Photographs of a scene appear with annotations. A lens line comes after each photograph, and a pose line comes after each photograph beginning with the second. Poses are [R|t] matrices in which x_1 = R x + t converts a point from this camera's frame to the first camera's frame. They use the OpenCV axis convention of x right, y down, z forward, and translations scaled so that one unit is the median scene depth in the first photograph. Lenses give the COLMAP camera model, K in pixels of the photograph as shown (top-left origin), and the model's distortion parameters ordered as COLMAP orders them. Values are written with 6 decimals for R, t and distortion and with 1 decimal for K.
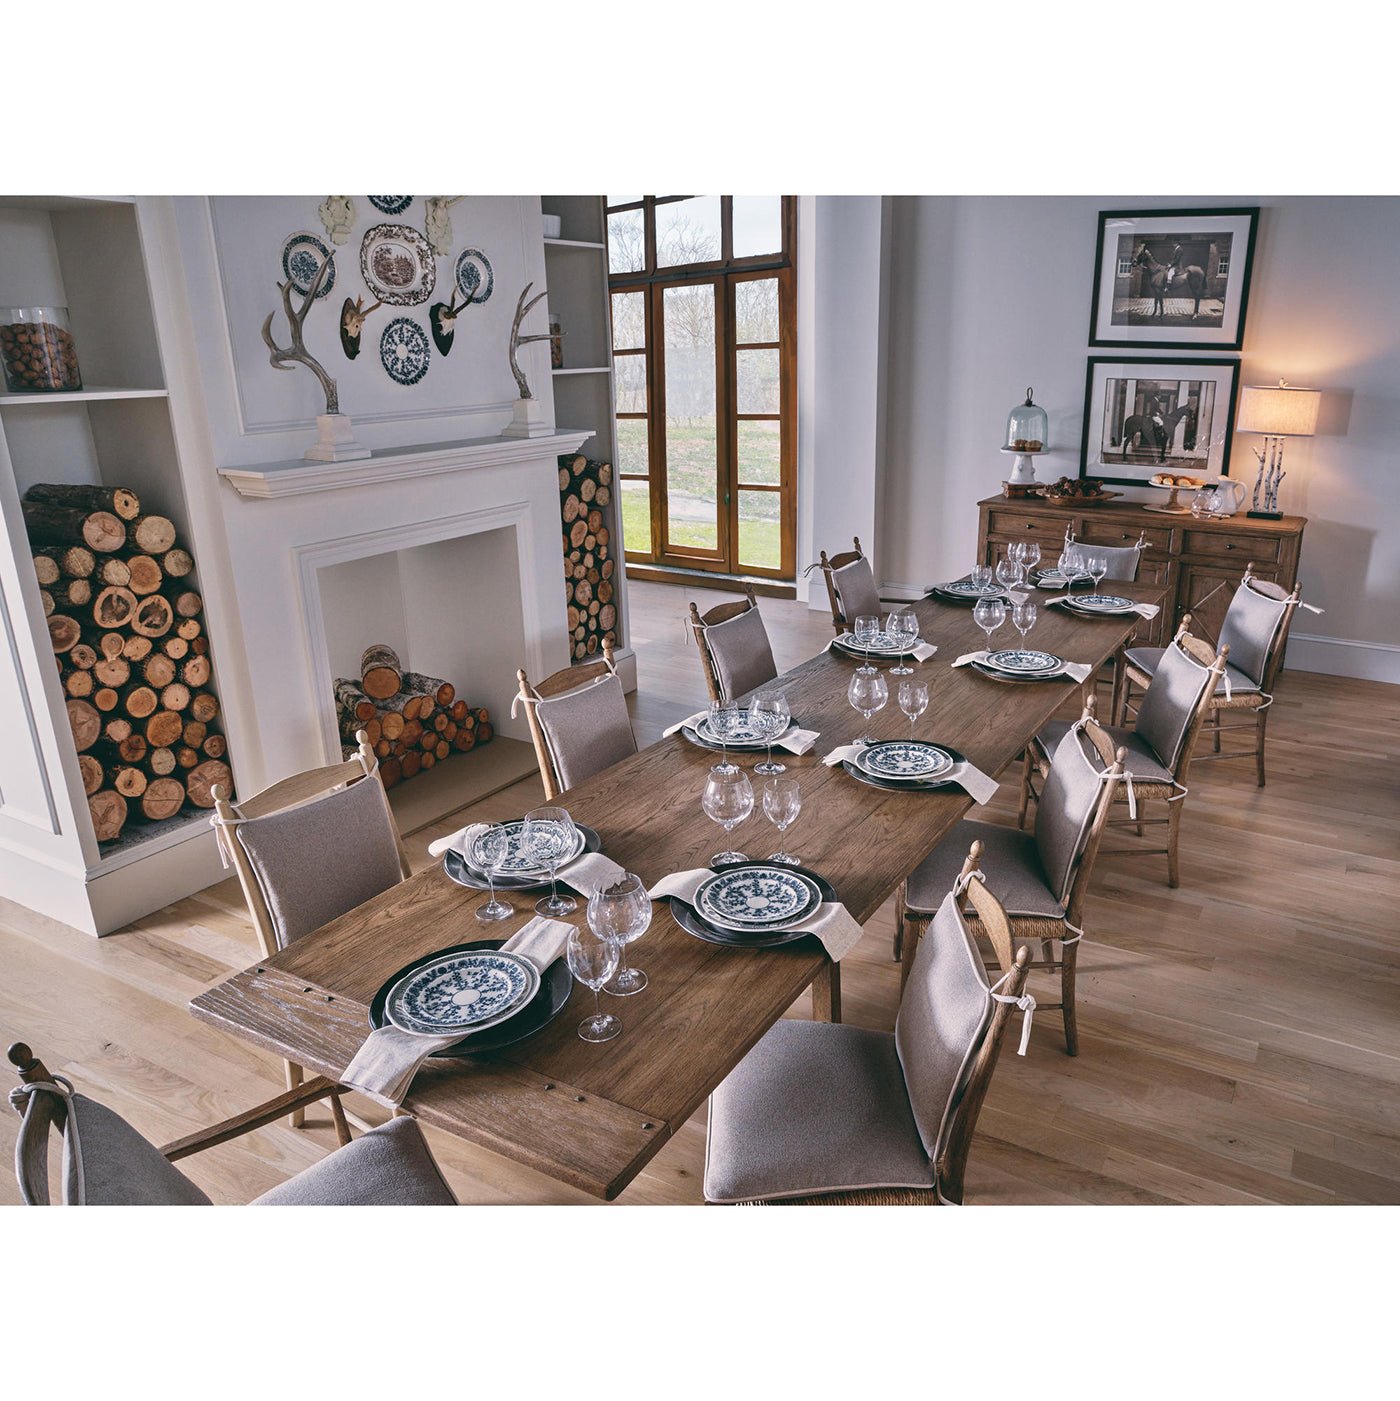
lens RADIAL K [[1107.4, 0, 700.0], [0, 1107.4, 700.5], [0, 0, 1]] dist [-0.002577, -0.001168]
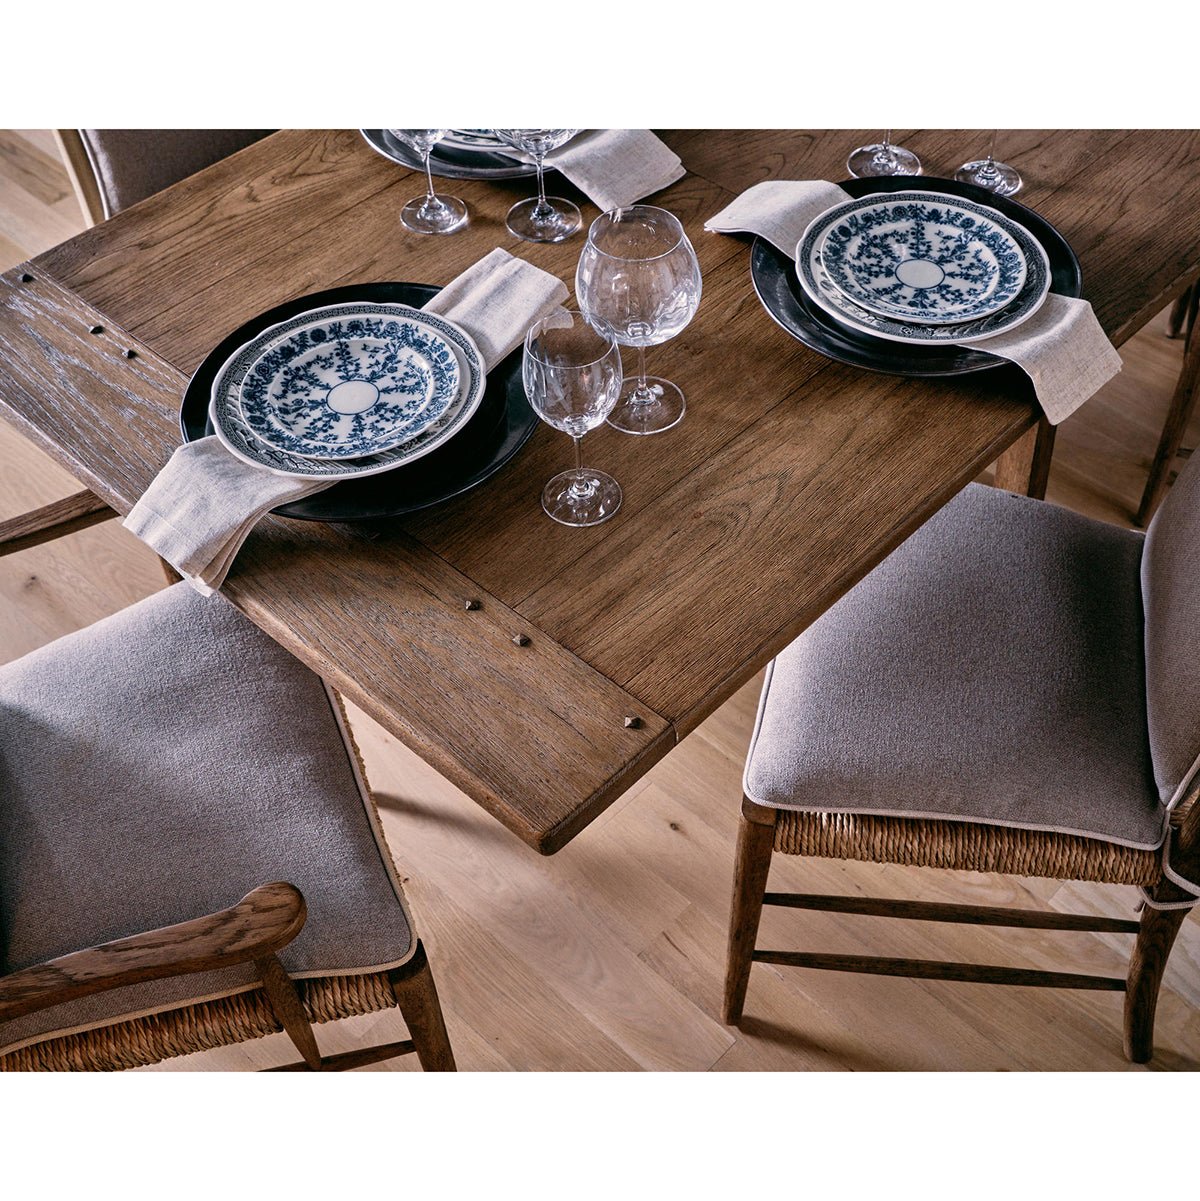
lens RADIAL K [[1728.1, 0, 600.0], [0, 1728.1, 600.5], [0, 0, 1]] dist [0.037609, -0.036575]
pose [[0.984904, 0.130736, -0.113453, 0.017988], [-0.066558, 0.891054, 0.448990, -0.032690], [0.159792, -0.434661, 0.886305, 0.217258]]
